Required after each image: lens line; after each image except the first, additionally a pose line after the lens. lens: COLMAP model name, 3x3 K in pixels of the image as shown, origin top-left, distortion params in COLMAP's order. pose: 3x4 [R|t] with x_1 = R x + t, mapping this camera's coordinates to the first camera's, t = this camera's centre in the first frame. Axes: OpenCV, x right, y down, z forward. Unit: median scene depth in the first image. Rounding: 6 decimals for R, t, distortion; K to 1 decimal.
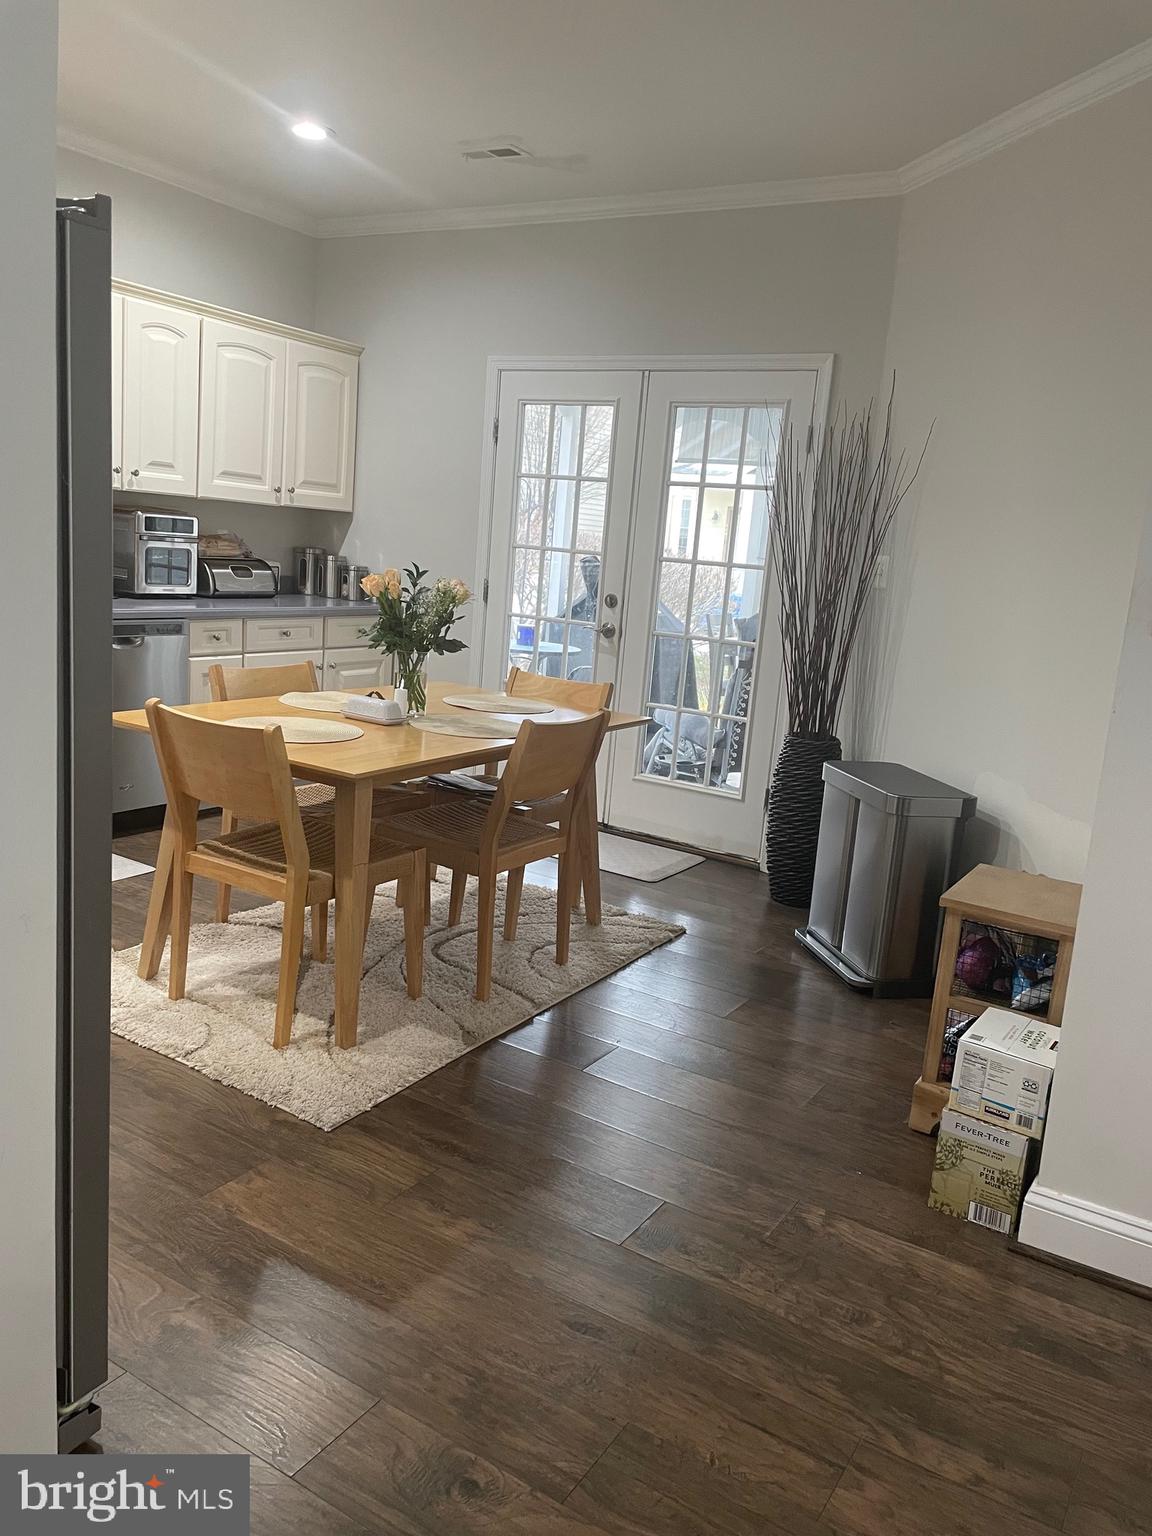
lens RADIAL K [[1158.1, 0, 579.5], [0, 1158.1, 739.2], [0, 0, 1]] dist [0.113574, -0.145255]
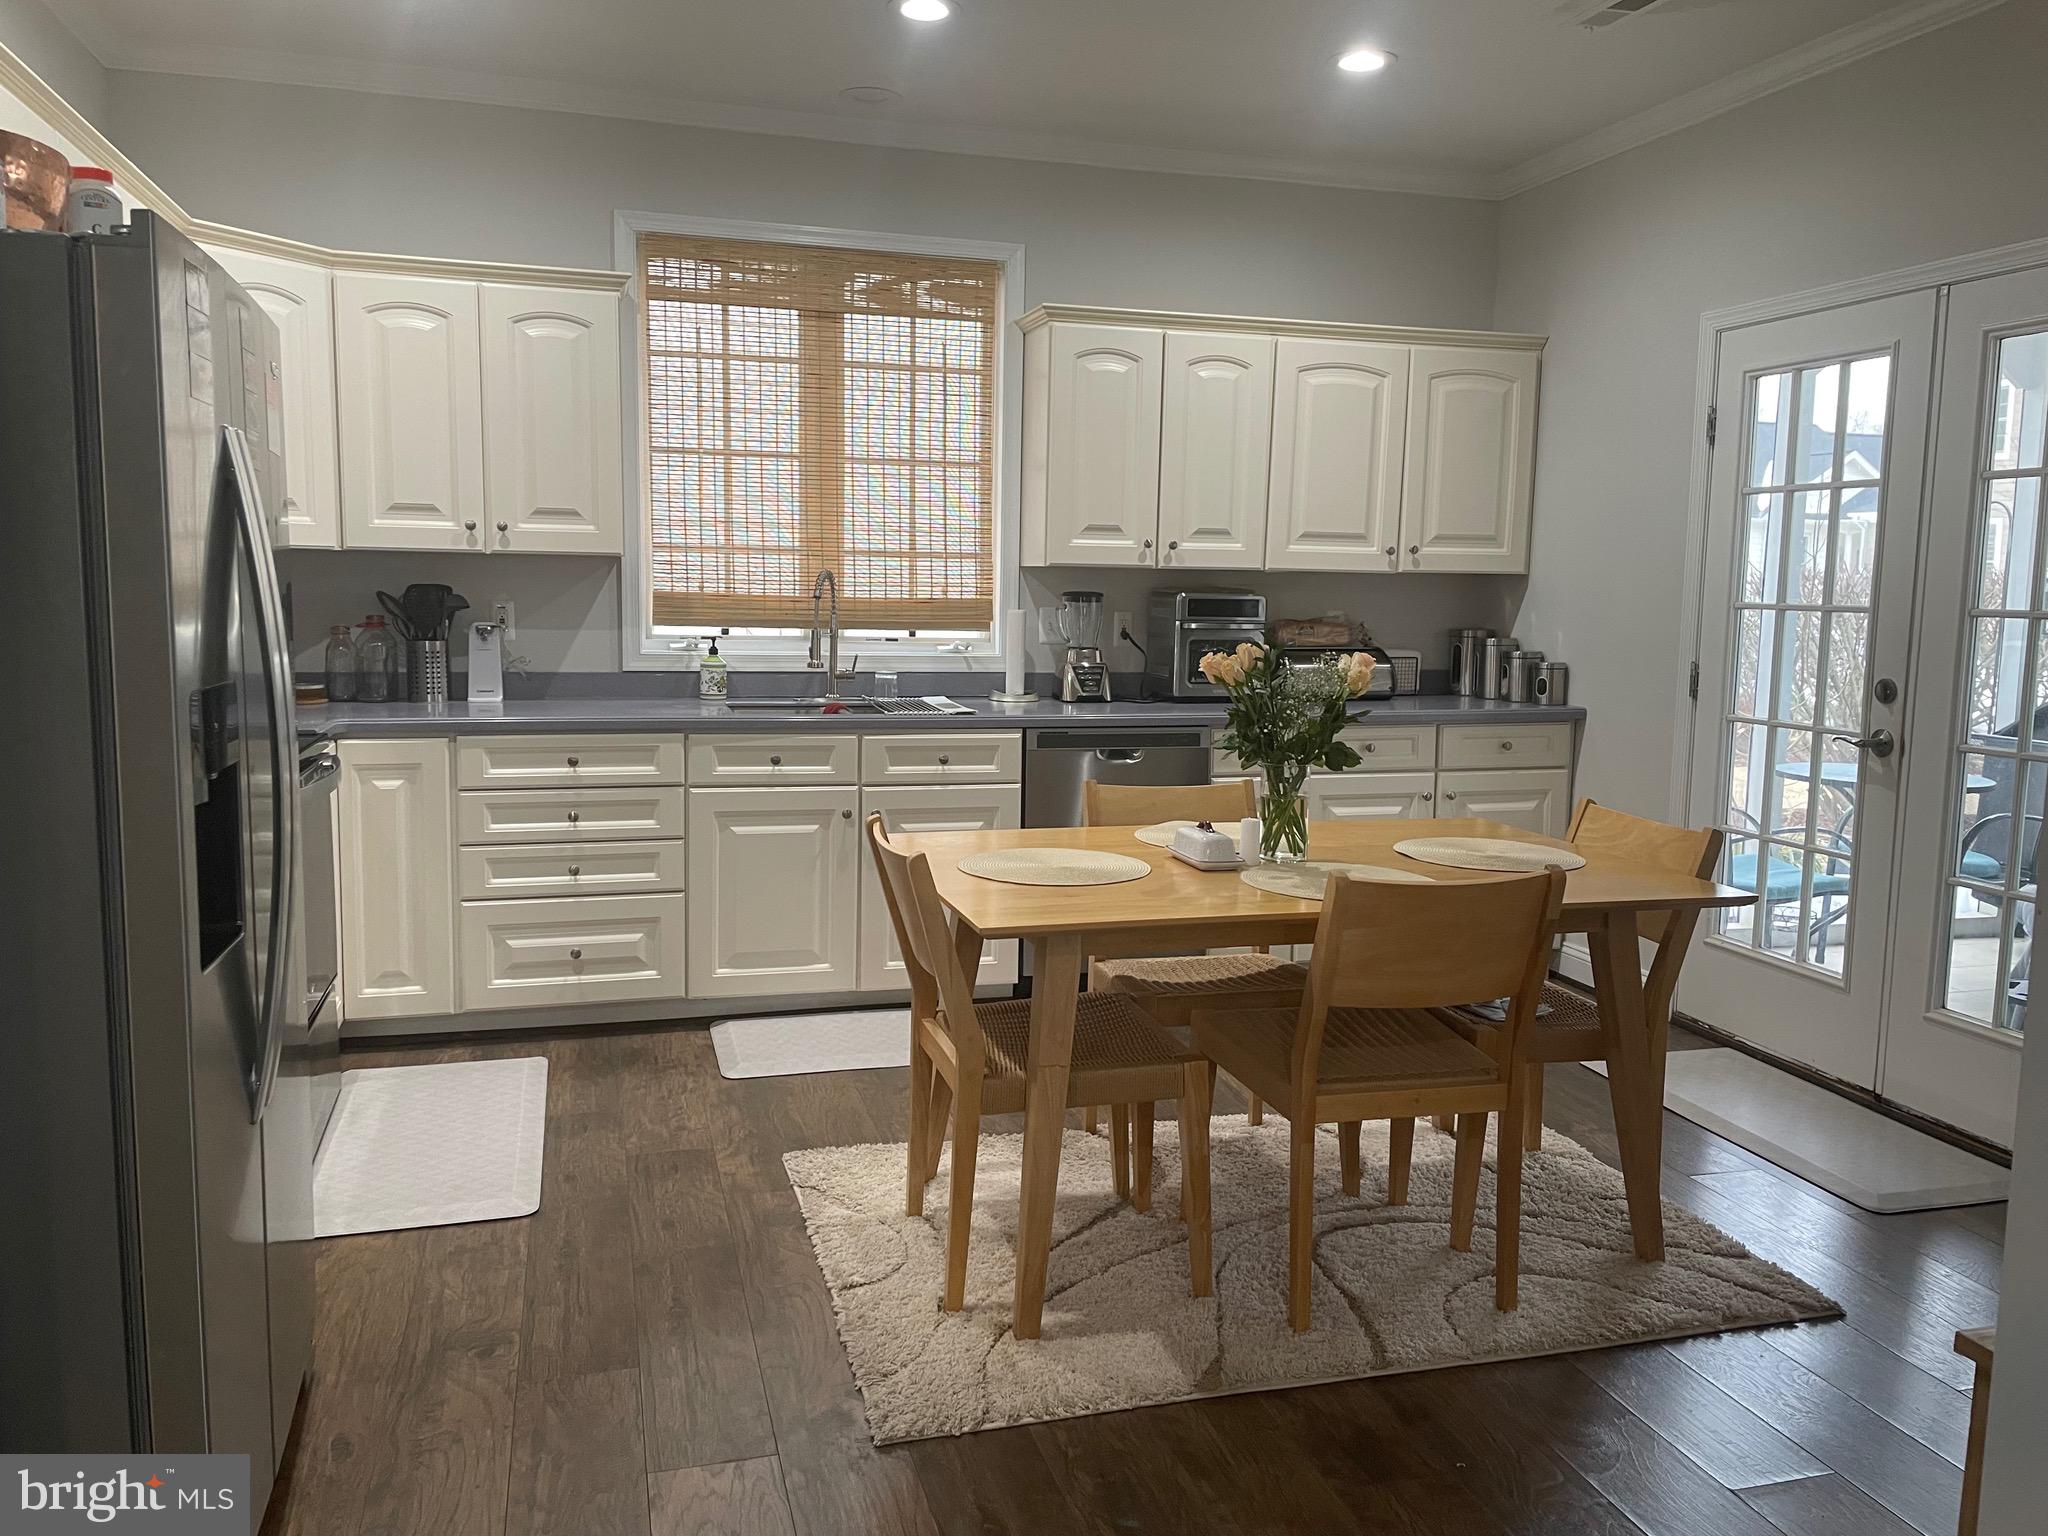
lens RADIAL K [[1544.1, 0, 1029.5], [0, 1544.1, 741.9], [0, 0, 1]] dist [0.113574, -0.145255]
pose [[0.738996, 0.002708, -0.673705, 0.228980], [-0.072992, 0.994427, -0.076068, -0.006964], [0.669744, 0.105390, 0.735075, 0.161992]]
